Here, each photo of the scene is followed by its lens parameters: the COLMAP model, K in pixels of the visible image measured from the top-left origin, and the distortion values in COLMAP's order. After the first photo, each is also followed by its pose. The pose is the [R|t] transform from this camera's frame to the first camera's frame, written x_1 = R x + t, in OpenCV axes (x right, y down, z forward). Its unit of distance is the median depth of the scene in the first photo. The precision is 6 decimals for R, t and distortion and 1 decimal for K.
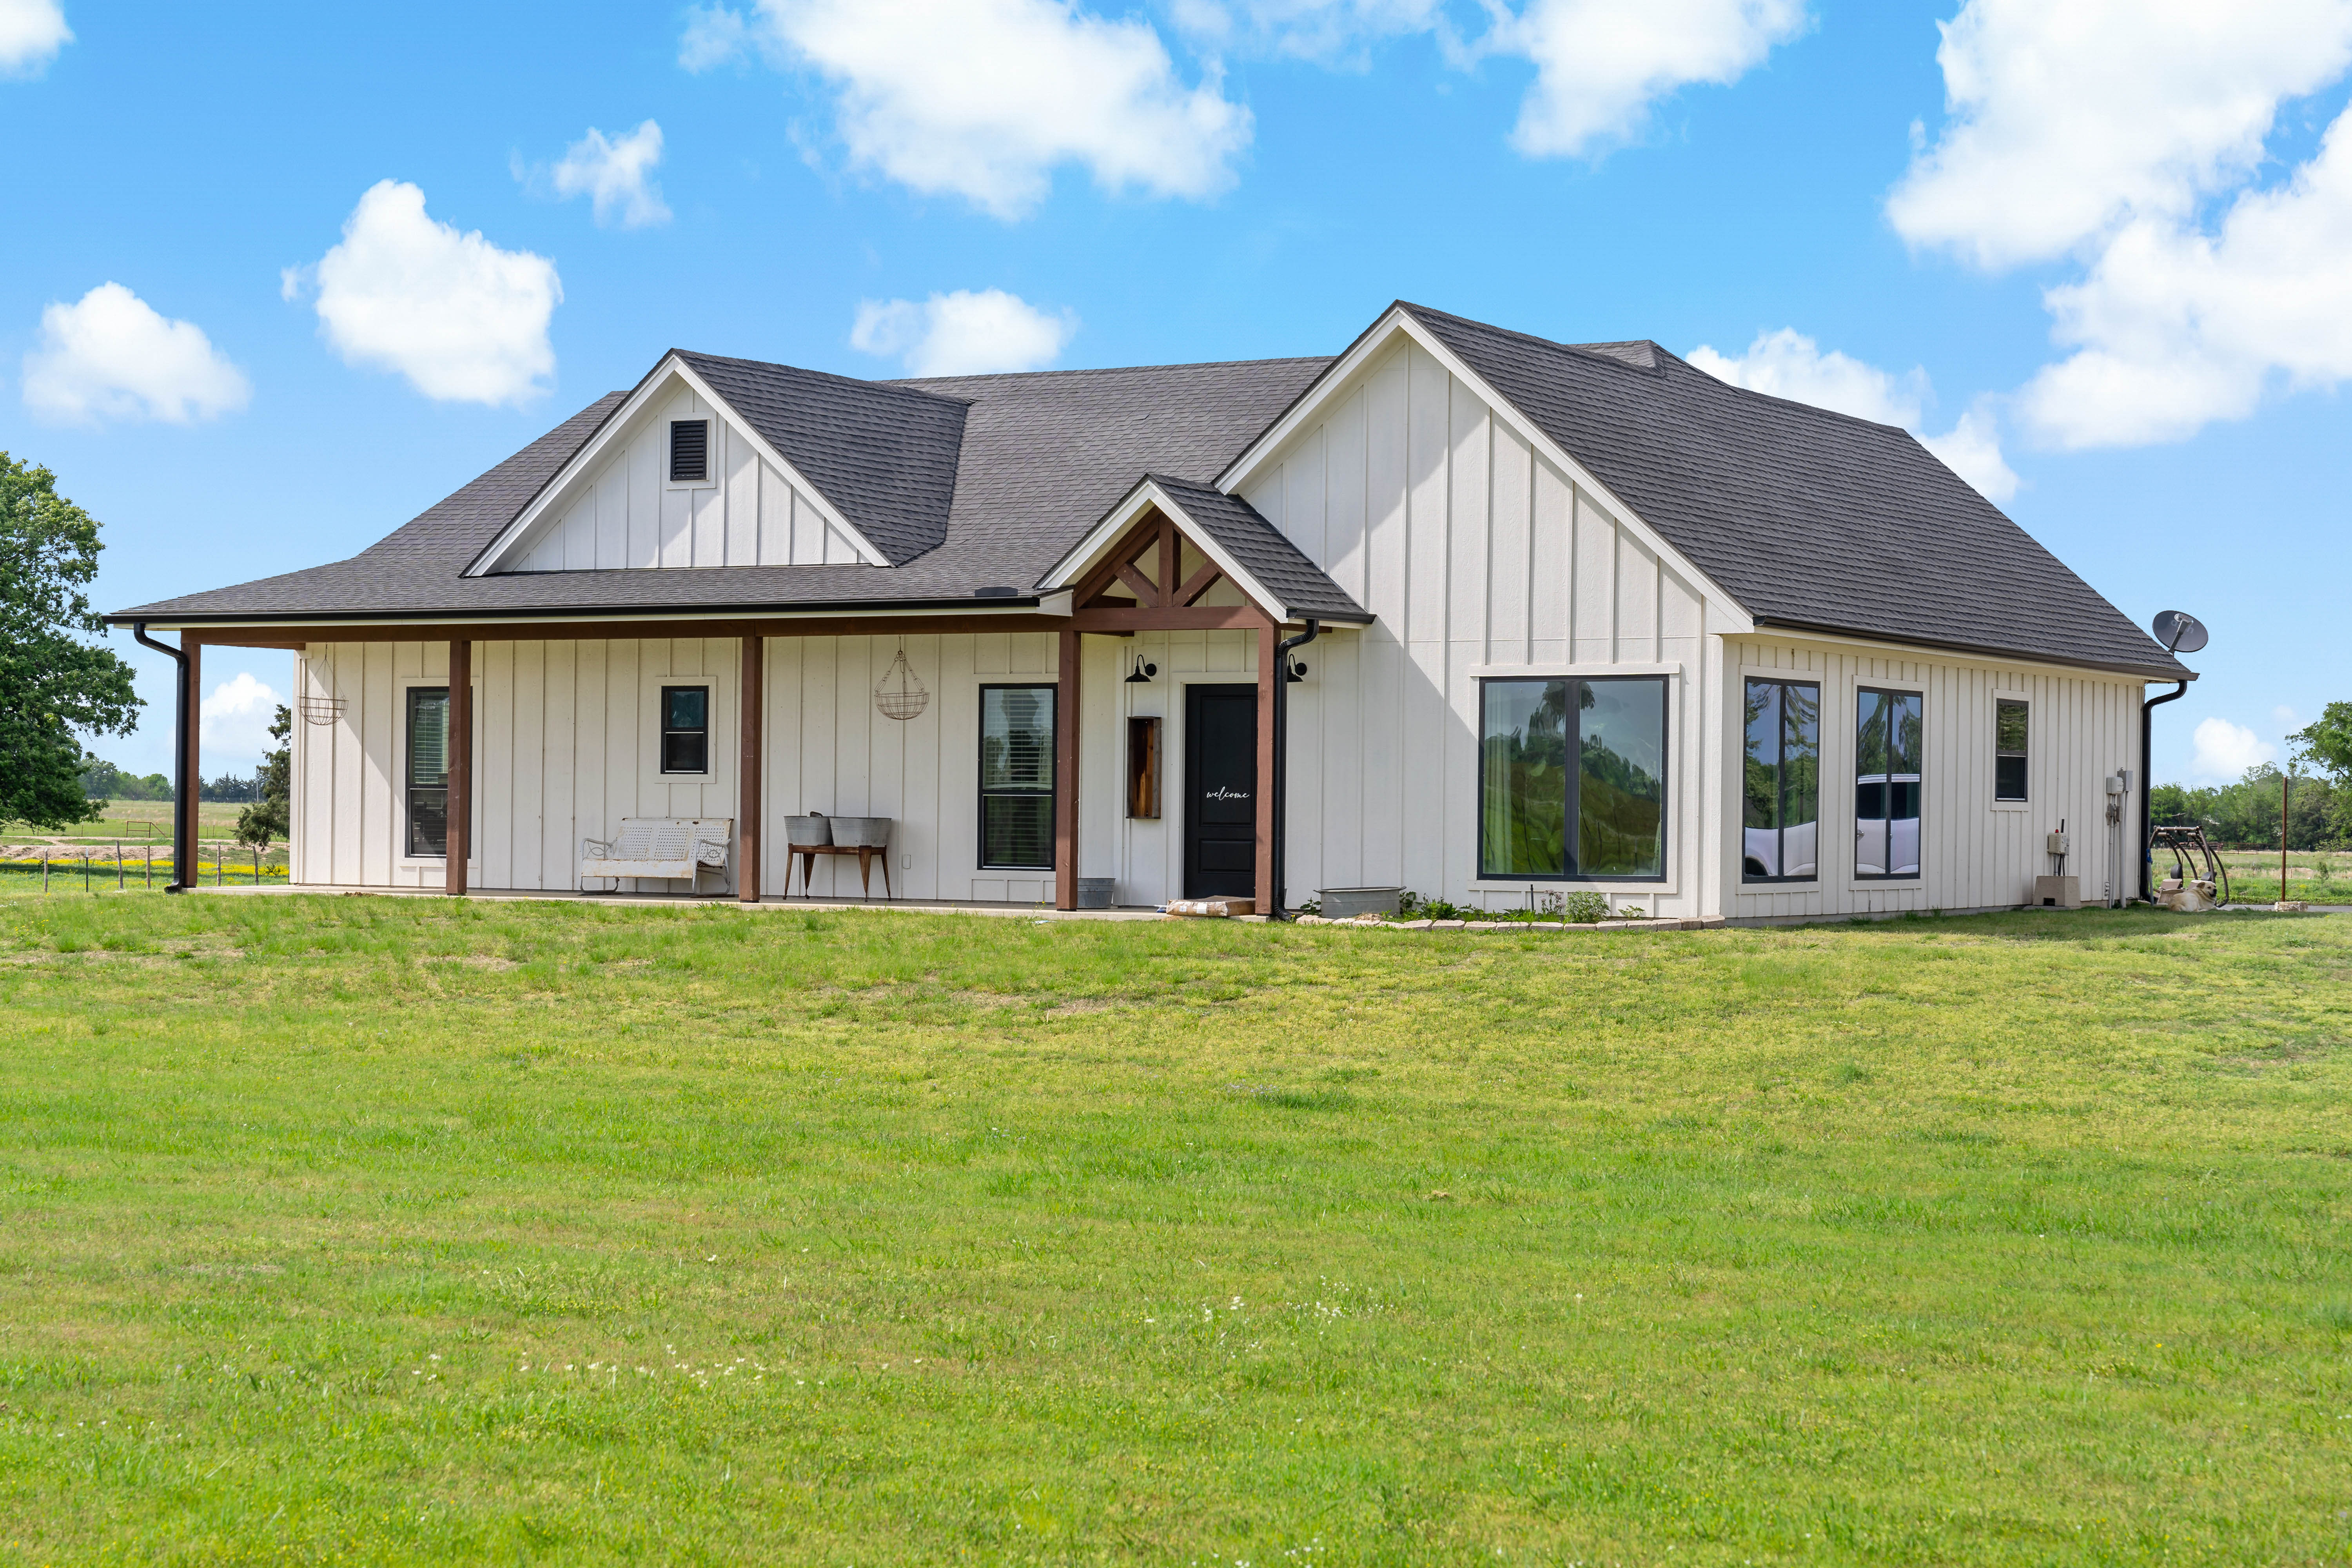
lens RADIAL K [[4034.8, 0, 1176.0], [0, 4034.8, 784.0], [0, 0, 1]] dist [0.000436, -0.000482]
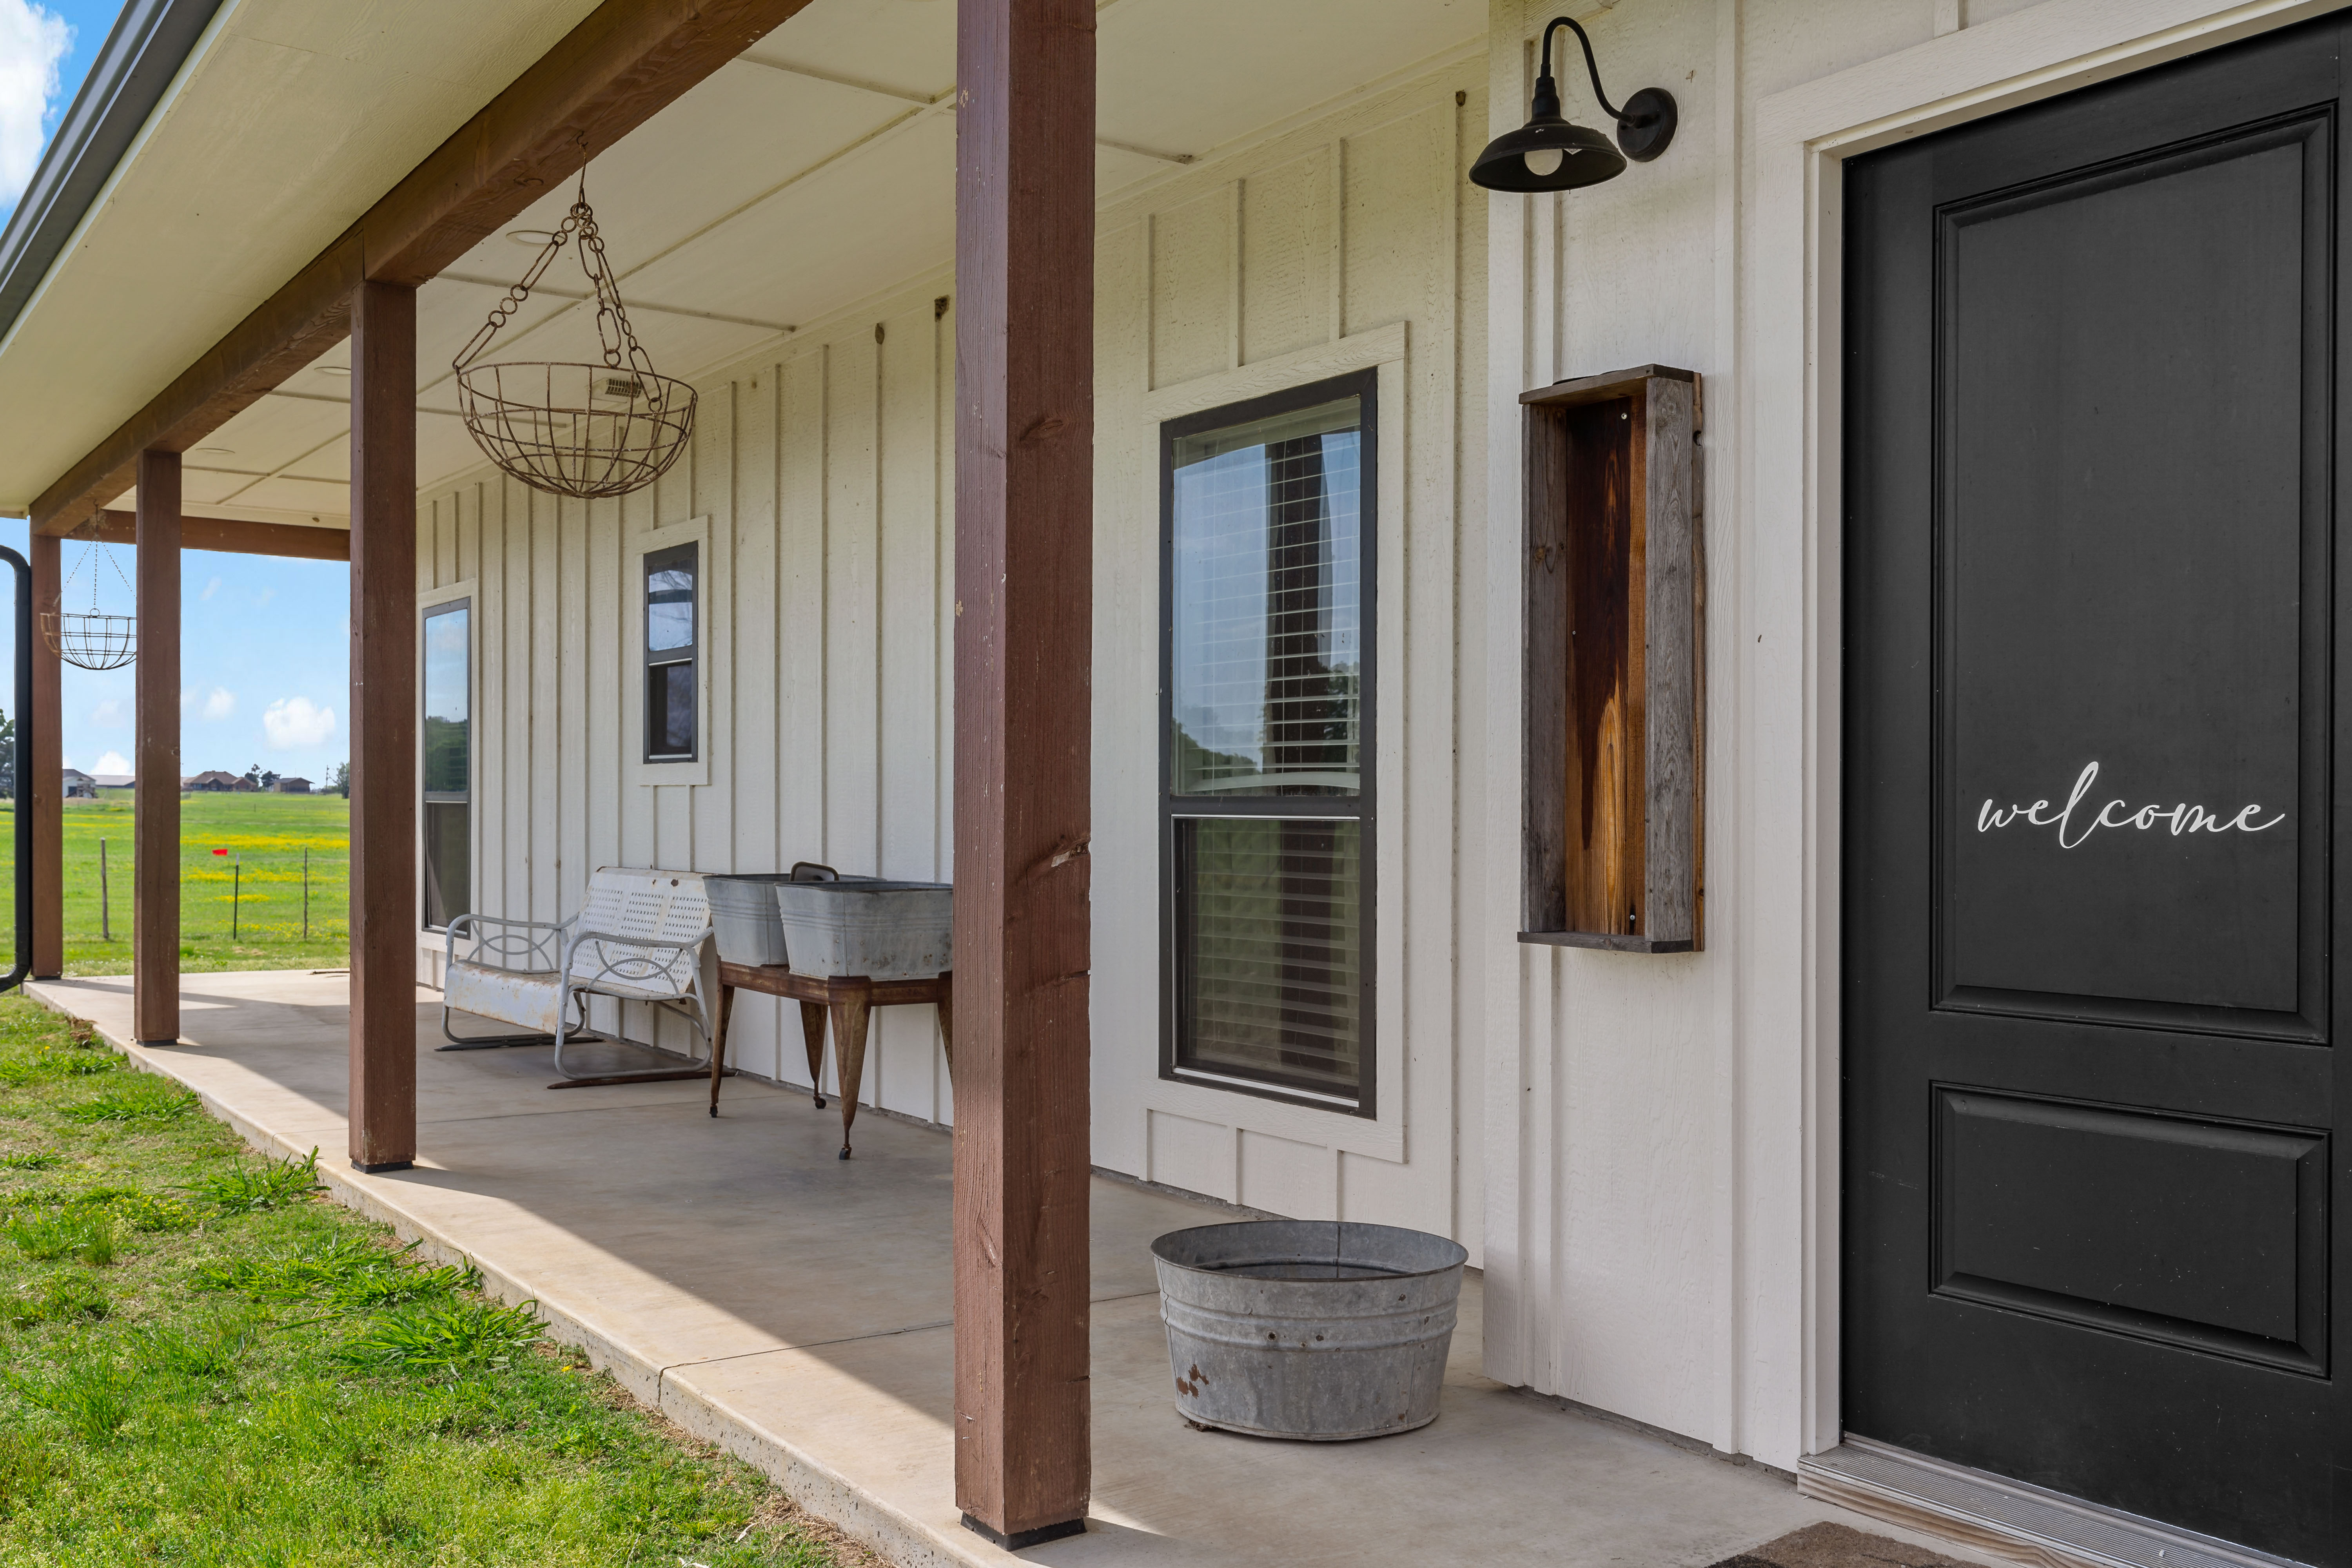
lens RADIAL K [[2066.3, 0, 1176.0], [0, 2066.3, 784.0], [0, 0, 1]] dist [0.002073, 0.001259]
pose [[0.907213, -0.009182, -0.420571, 0.013342], [0.005583, 0.999937, -0.009789, 0.002129], [0.420635, 0.006533, 0.907207, 0.908279]]
